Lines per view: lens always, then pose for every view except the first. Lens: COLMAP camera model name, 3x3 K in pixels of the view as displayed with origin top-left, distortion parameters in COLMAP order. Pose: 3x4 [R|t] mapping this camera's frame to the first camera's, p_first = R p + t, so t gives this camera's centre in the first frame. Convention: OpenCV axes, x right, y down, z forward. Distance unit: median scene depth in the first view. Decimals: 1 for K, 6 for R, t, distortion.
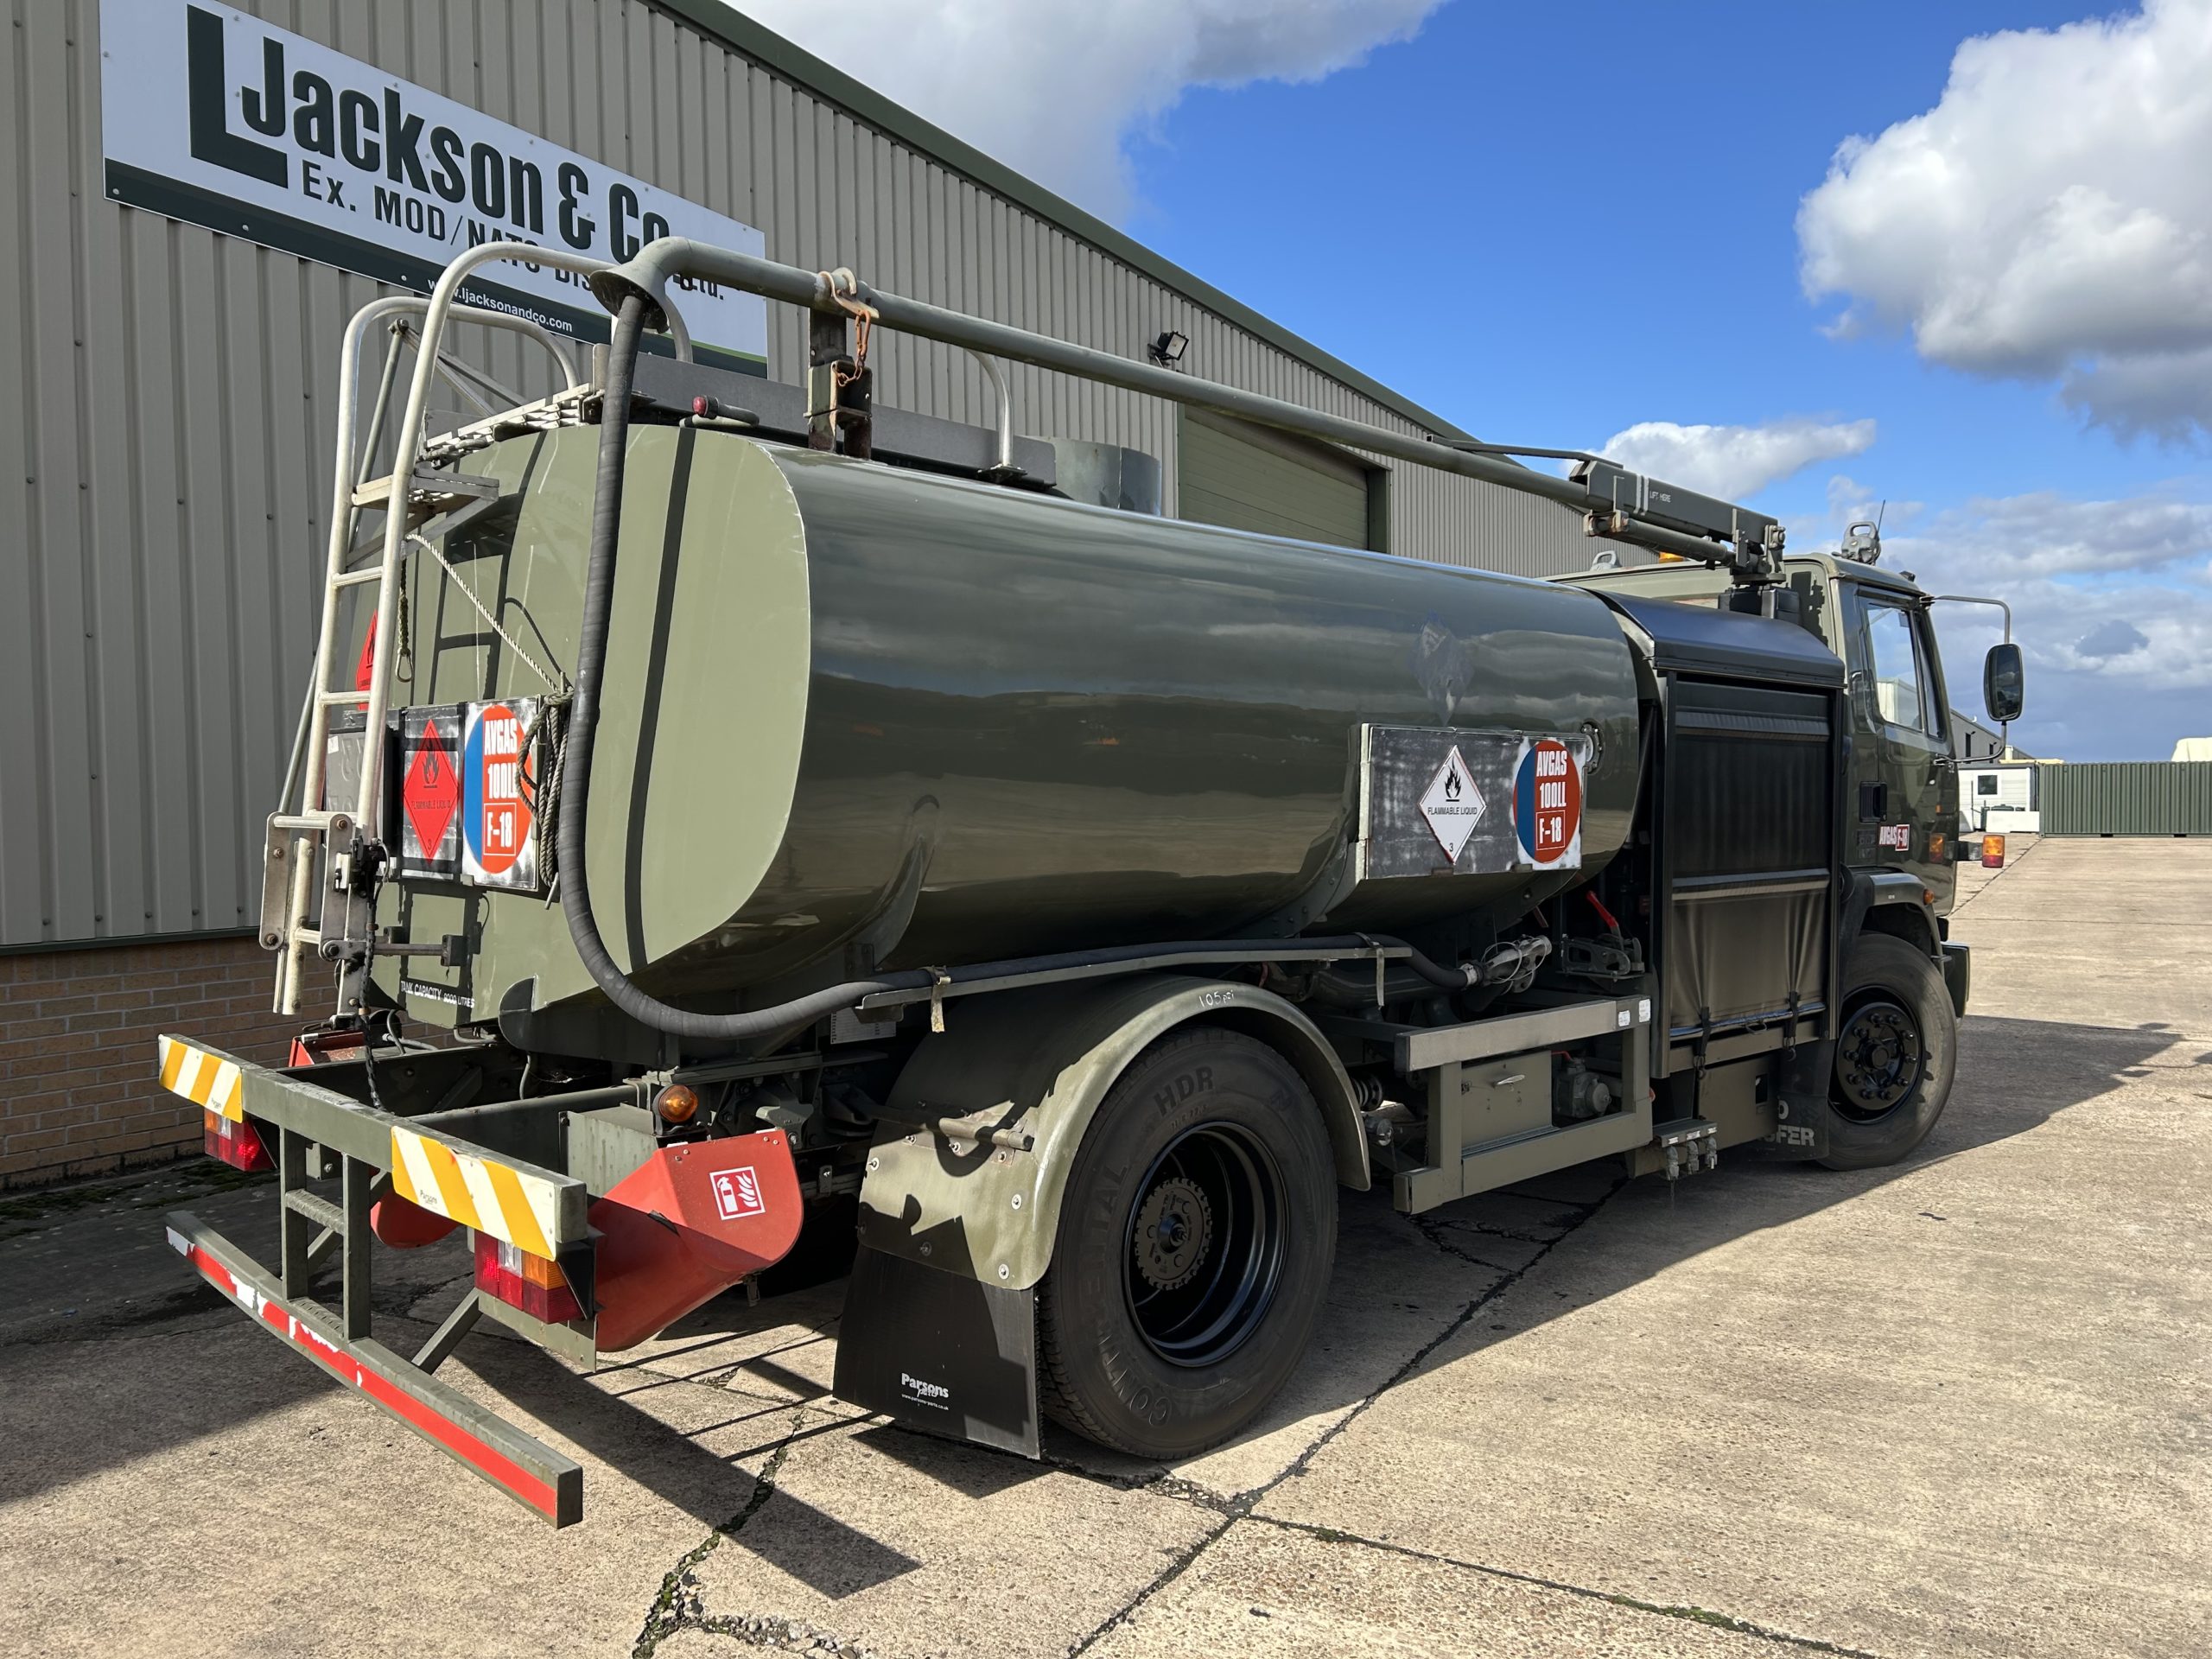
lens RADIAL K [[1656.7, 0, 1092.6], [0, 1656.7, 848.7], [0, 0, 1]] dist [0.067658, -0.070872]
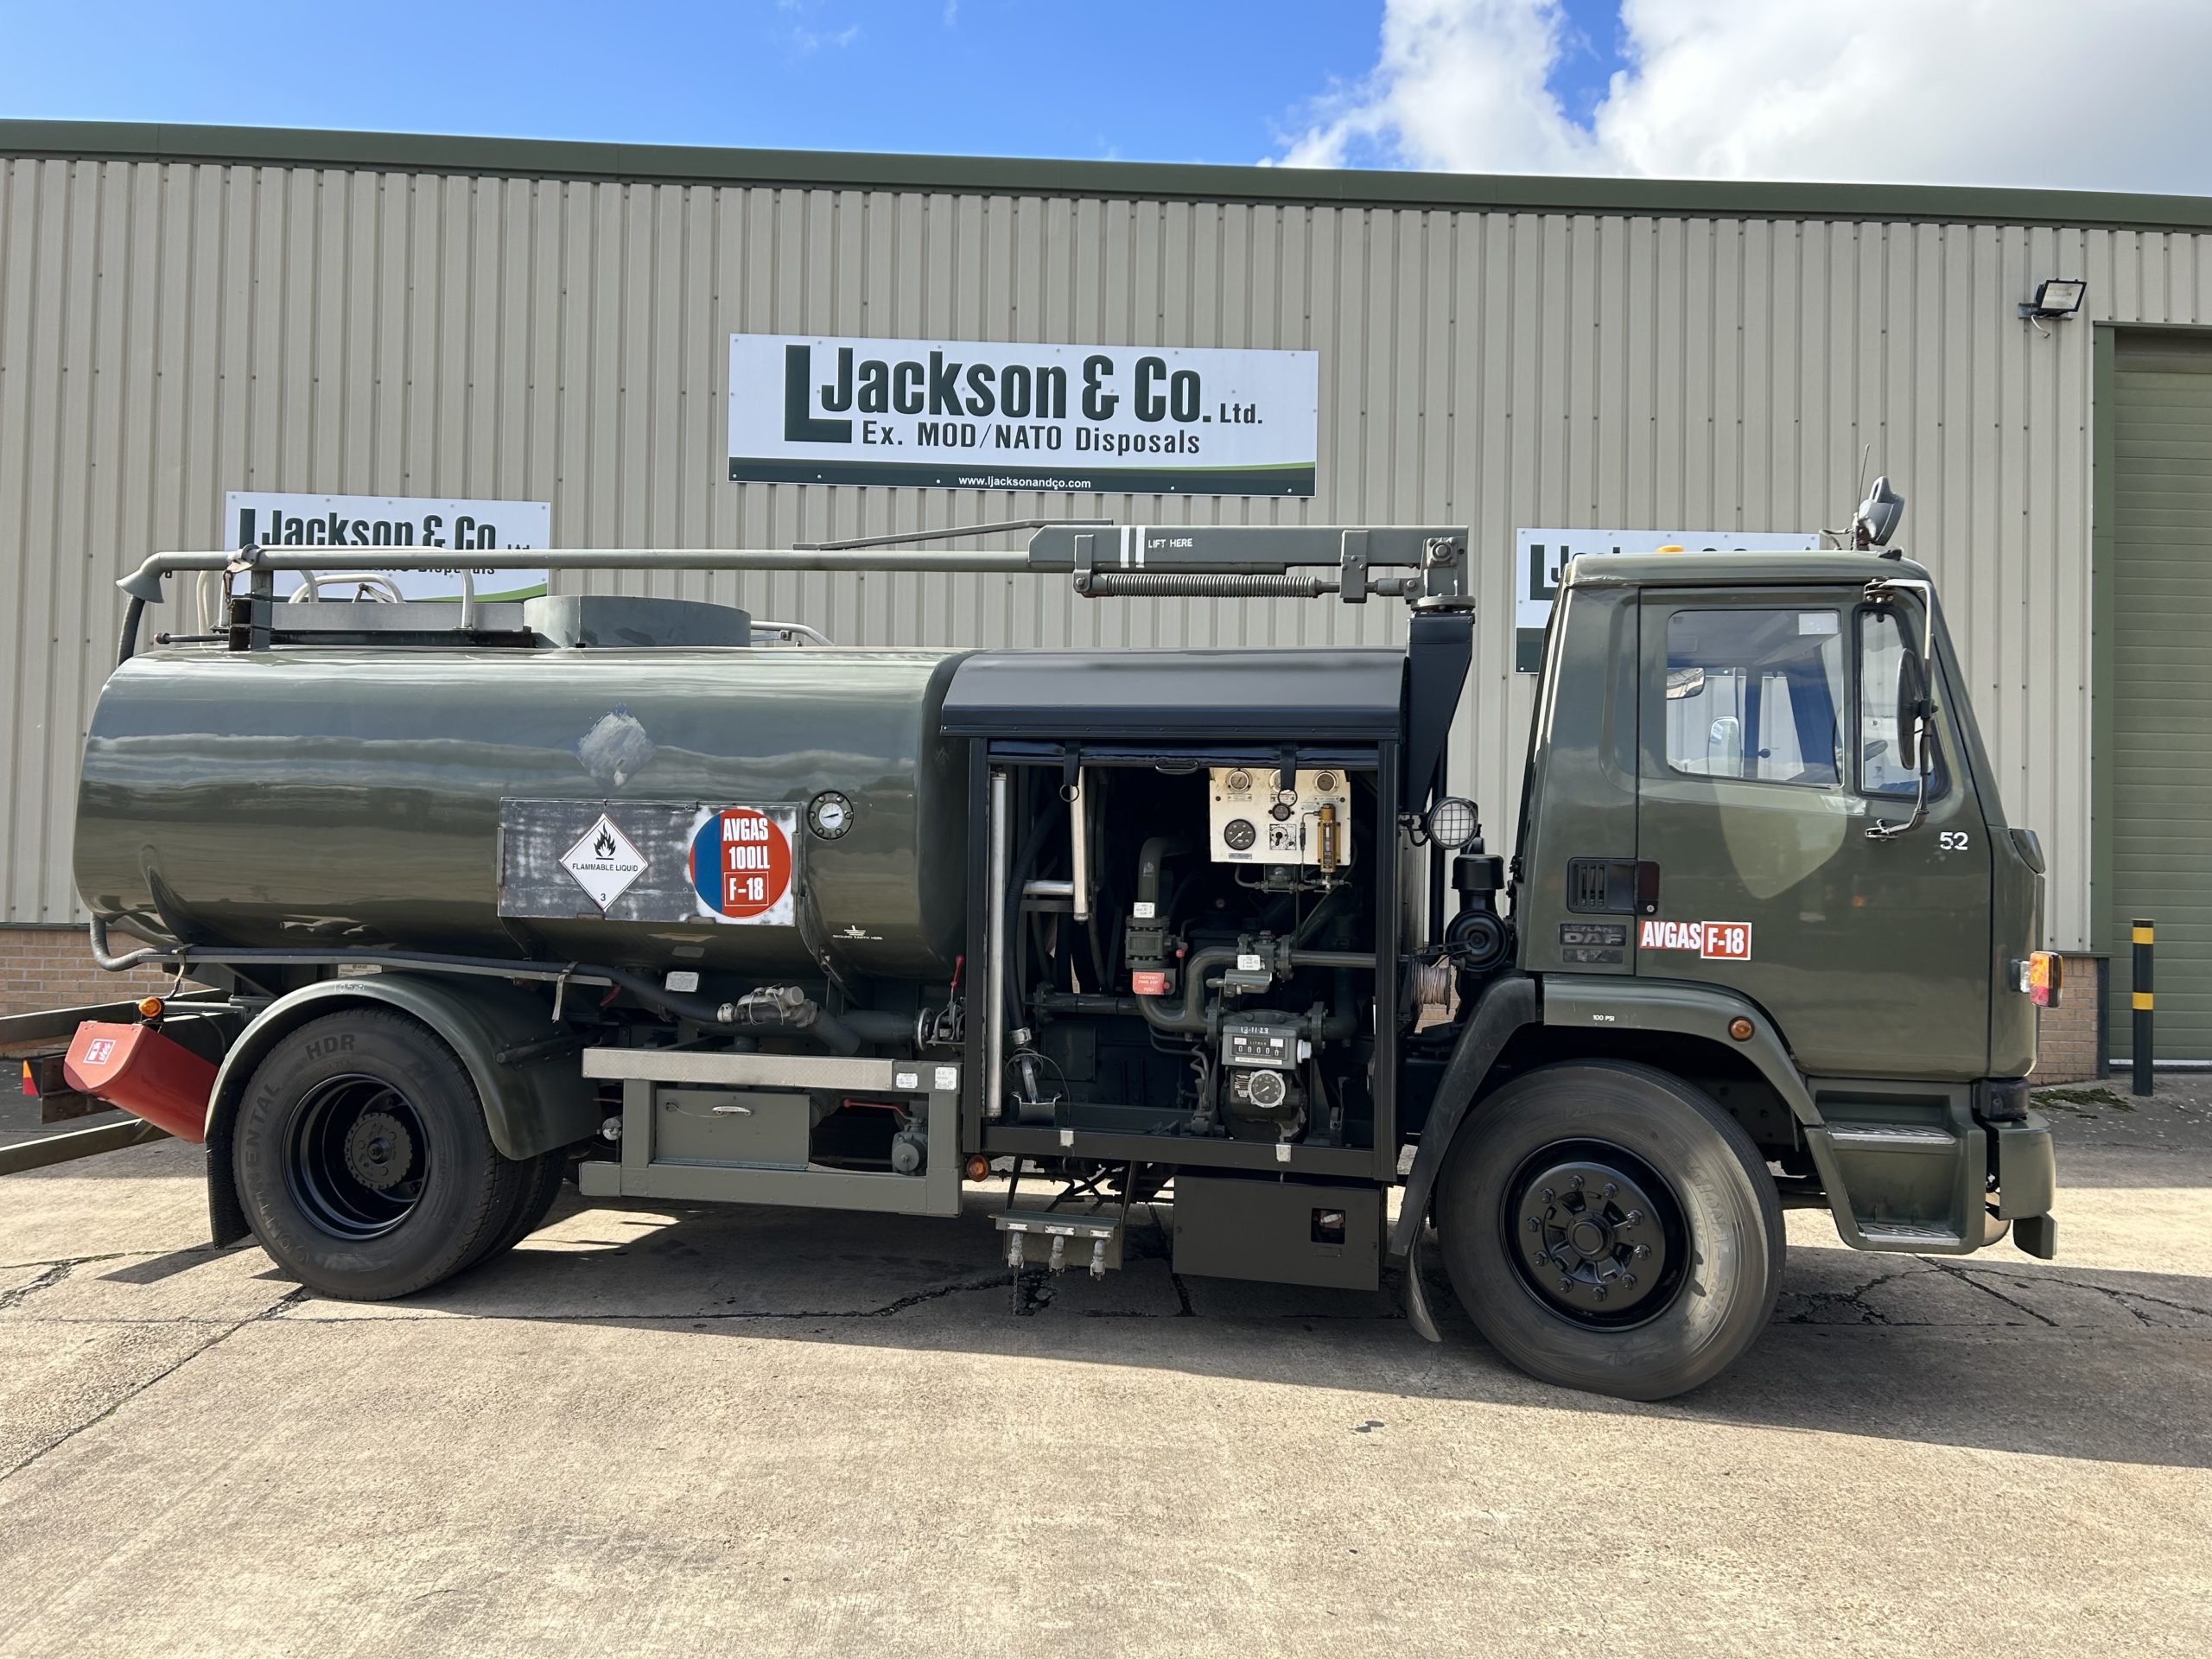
lens RADIAL K [[1656.7, 0, 1106.6], [0, 1656.7, 825.7], [0, 0, 1]] dist [0.067658, -0.070872]
pose [[0.550818, 0.003945, -0.834616, 1.354824], [-0.045186, 0.998663, -0.025100, -0.037000], [0.833401, 0.051539, 0.550260, 0.594403]]
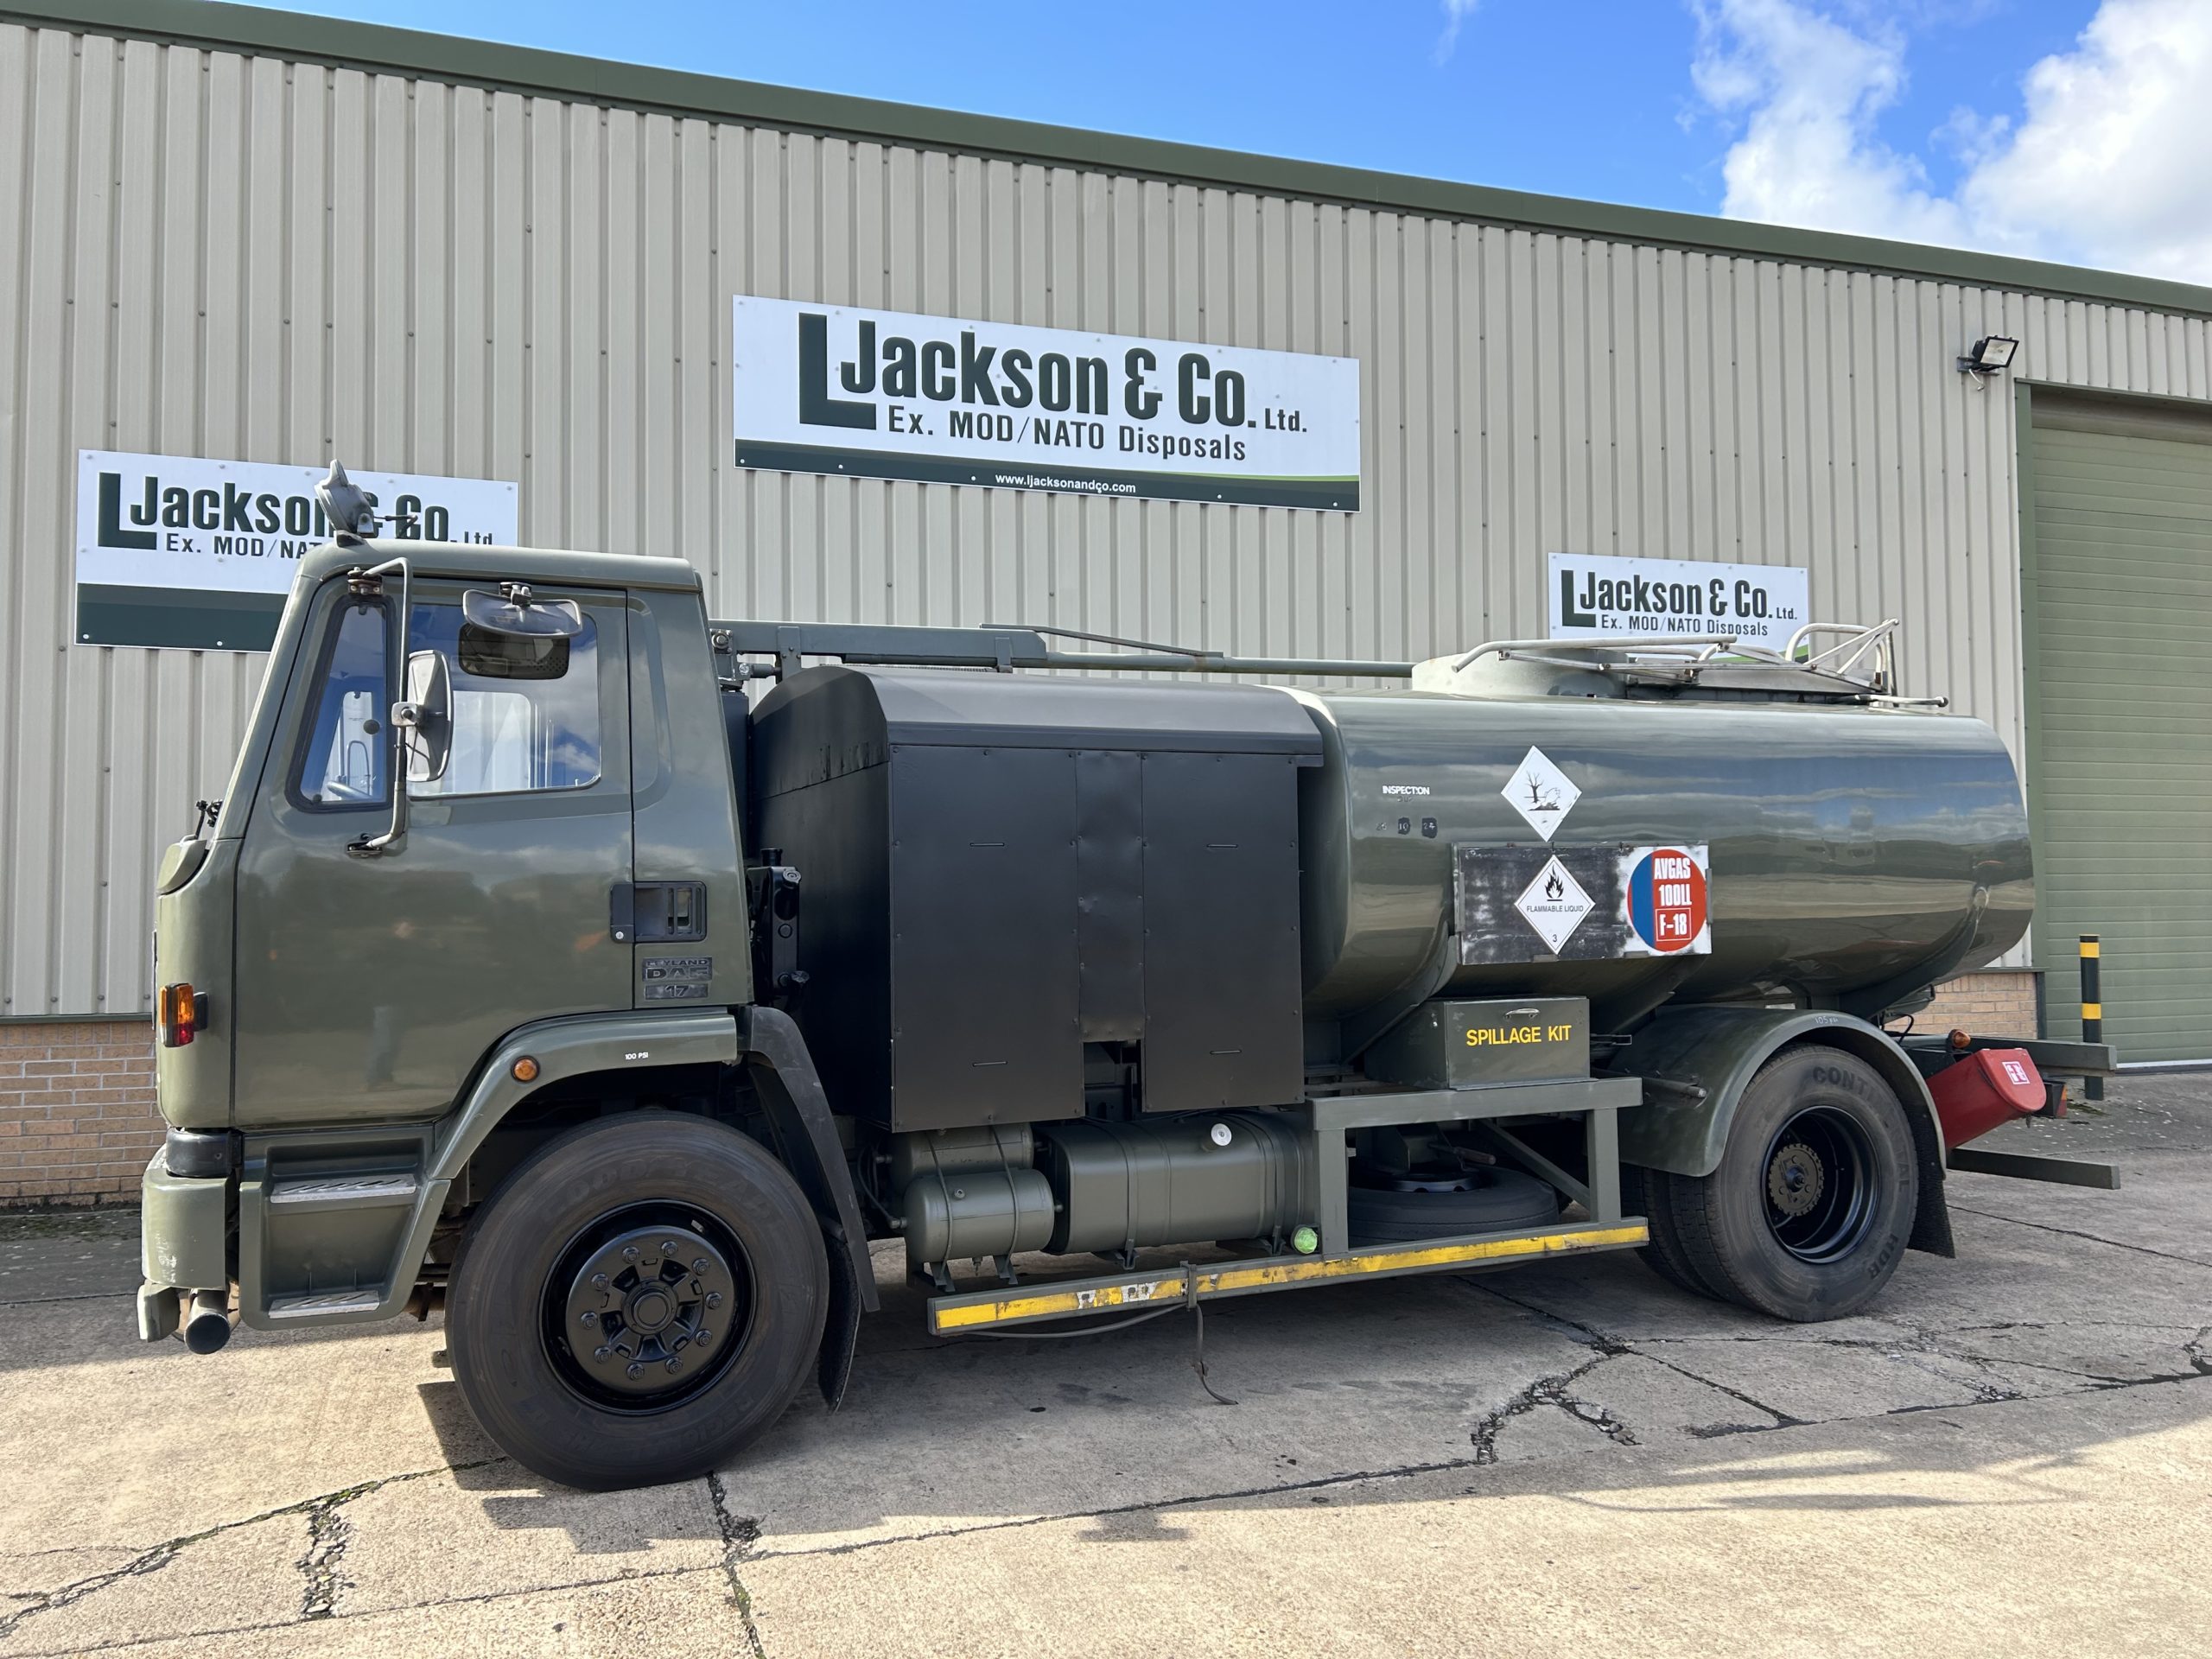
lens RADIAL K [[1656.7, 0, 1093.5], [0, 1656.7, 836.8], [0, 0, 1]] dist [0.067658, -0.070872]
pose [[0.753526, -0.020594, -0.657095, 0.752589], [-0.018512, 0.998448, -0.052521, -0.017419], [0.657157, 0.051740, 0.751976, 0.234375]]
